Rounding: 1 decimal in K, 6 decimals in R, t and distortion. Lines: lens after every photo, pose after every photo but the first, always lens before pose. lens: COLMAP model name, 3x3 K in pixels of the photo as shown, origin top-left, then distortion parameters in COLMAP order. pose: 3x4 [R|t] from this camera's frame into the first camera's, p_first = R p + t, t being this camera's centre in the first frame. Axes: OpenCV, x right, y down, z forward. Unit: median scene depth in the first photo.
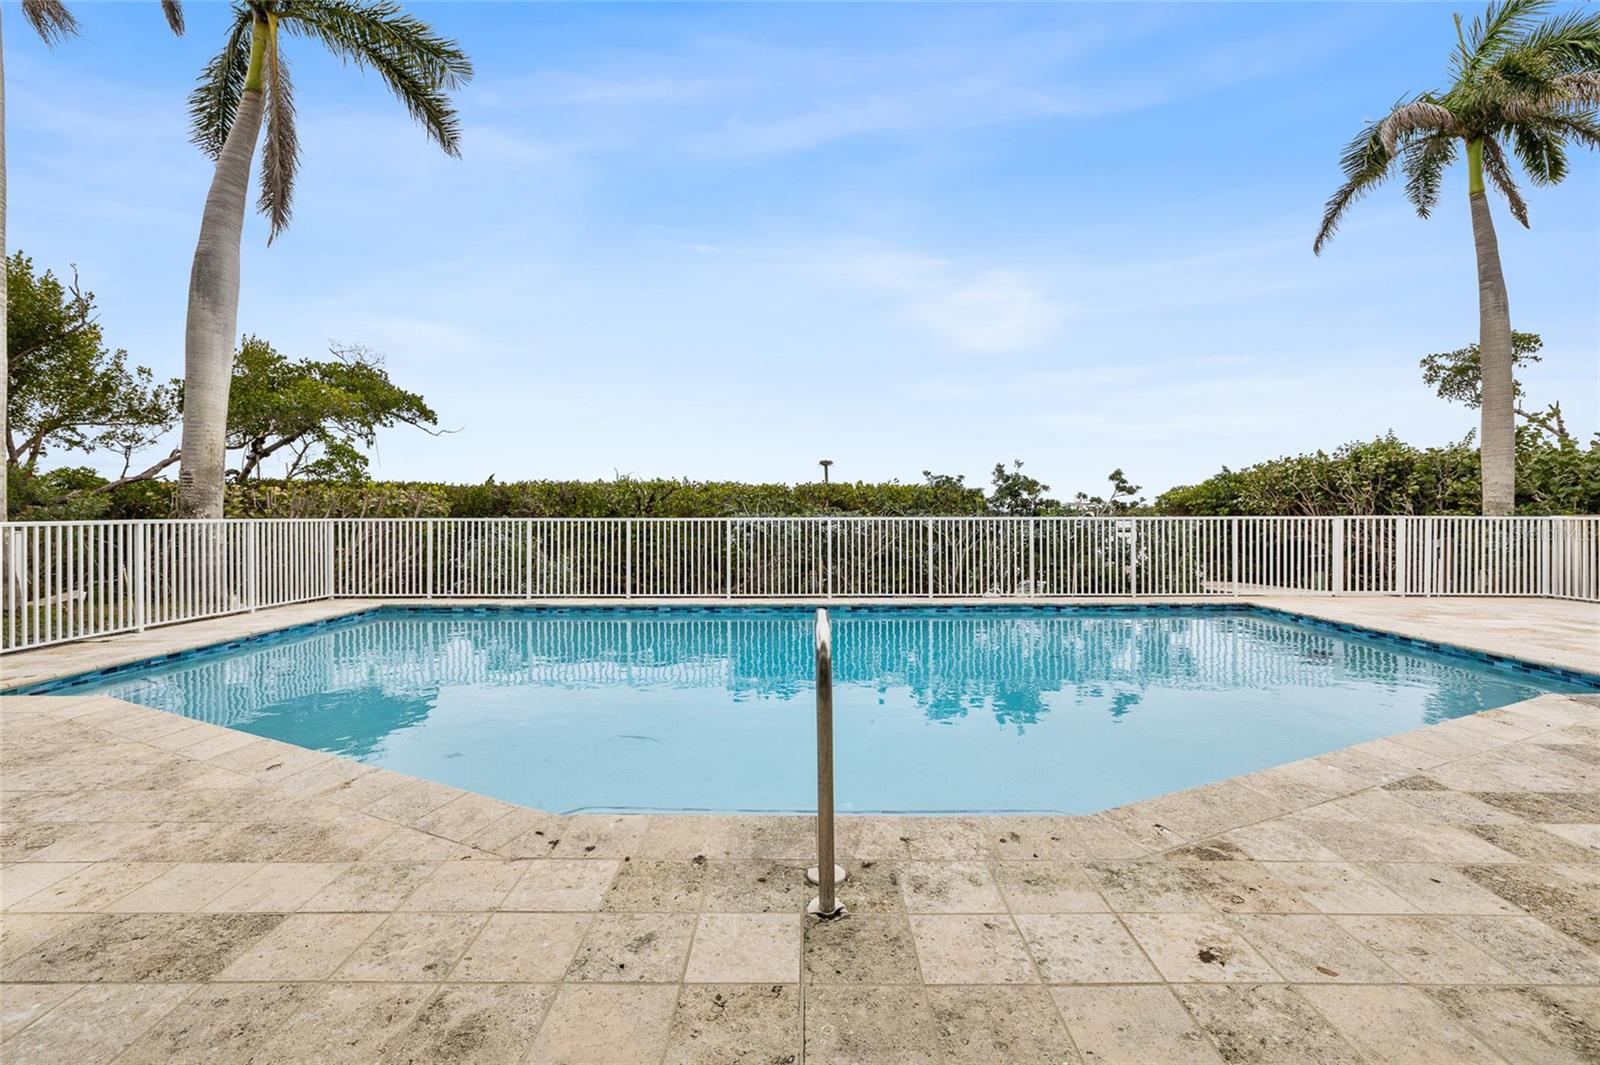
lens RADIAL K [[717.5, 0, 793.8], [0, 717.5, 520.6], [0, 0, 1]] dist [-0.001961, 0.000257]
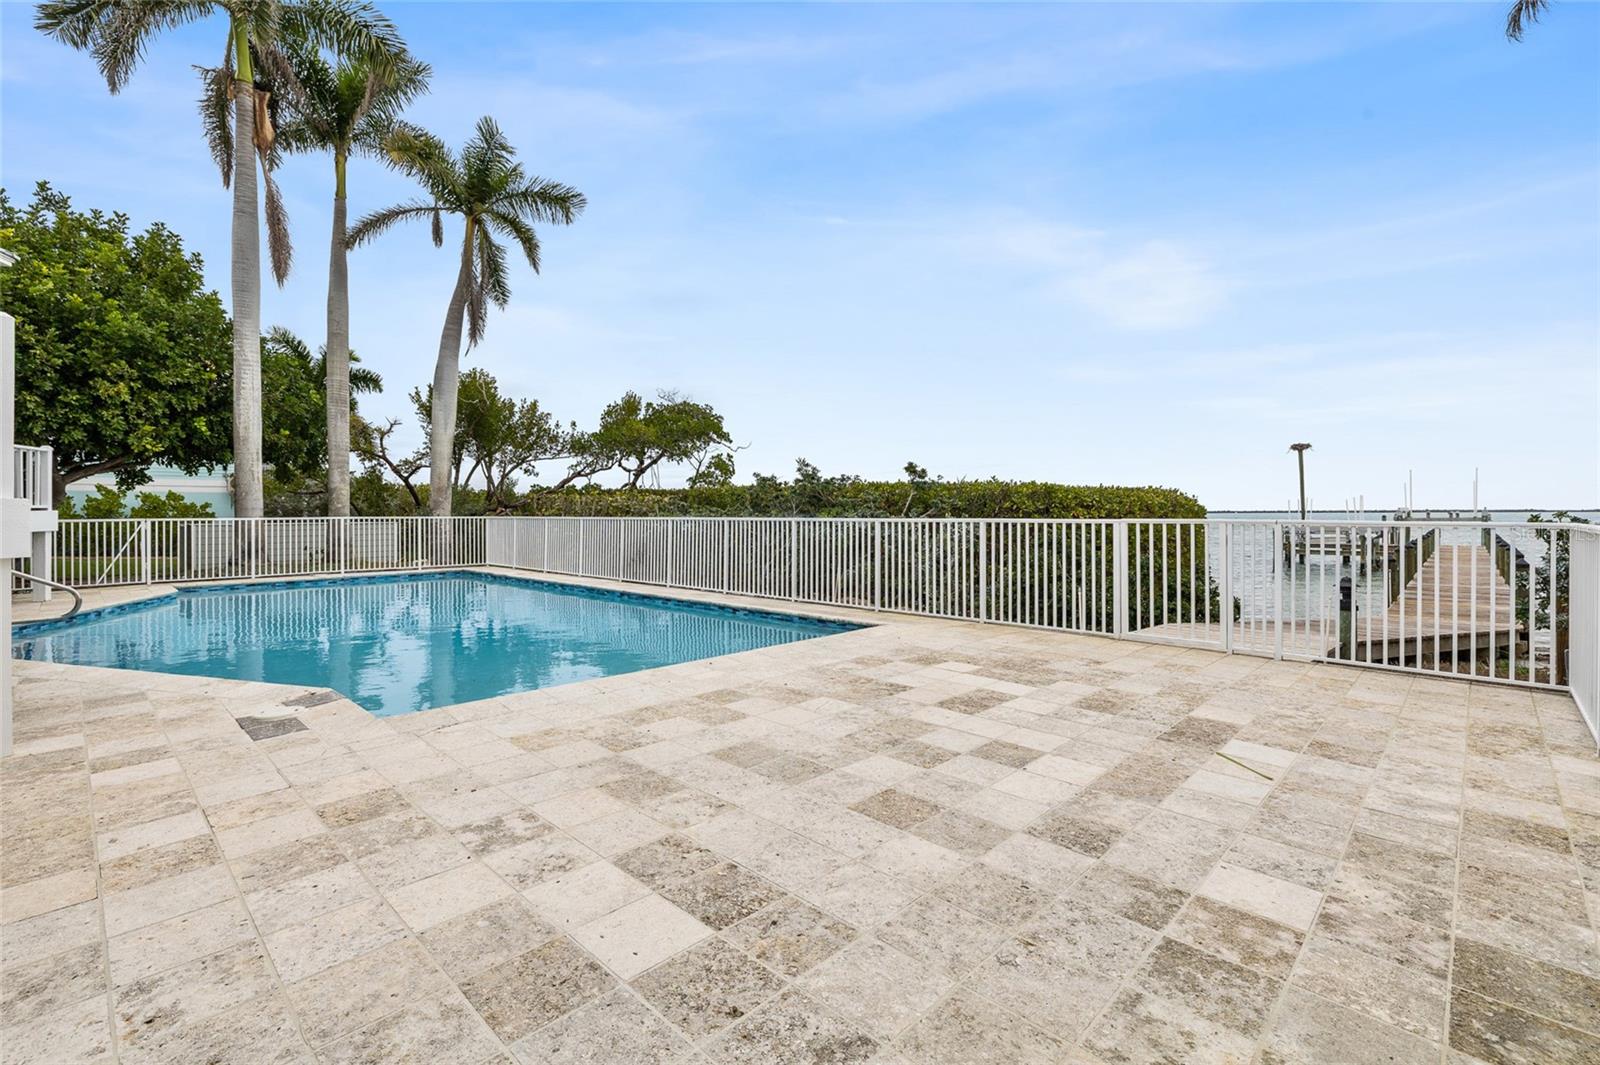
lens RADIAL K [[717.5, 0, 815.9], [0, 717.5, 524.7], [0, 0, 1]] dist [-0.001961, 0.000257]
pose [[0.743943, 0.013017, -0.668116, 0.642058], [-0.009414, 0.999915, 0.008999, -0.002982], [0.668177, -0.000405, 0.744002, 0.198629]]
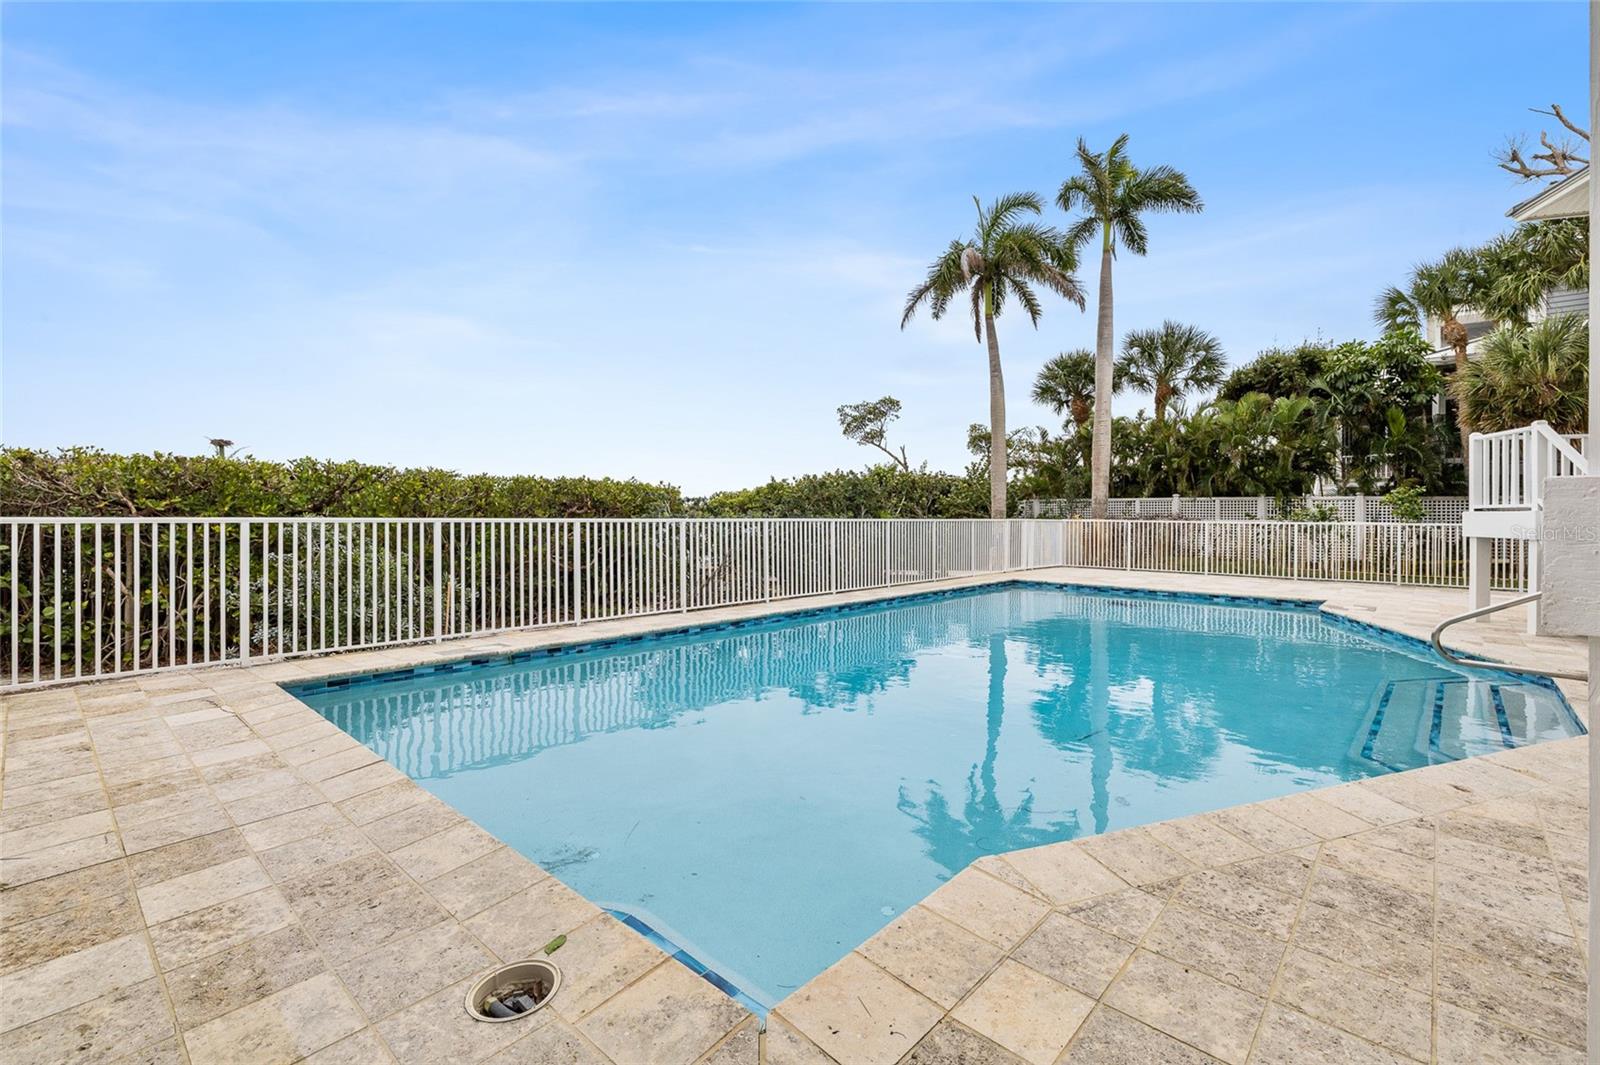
lens RADIAL K [[717.5, 0, 802.5], [0, 717.5, 524.5], [0, 0, 1]] dist [-0.001961, 0.000257]
pose [[0.656131, -0.002604, 0.754642, -0.418274], [-0.000620, 0.999992, 0.003990, -0.000402], [-0.754646, -0.003086, 0.656124, 0.217077]]
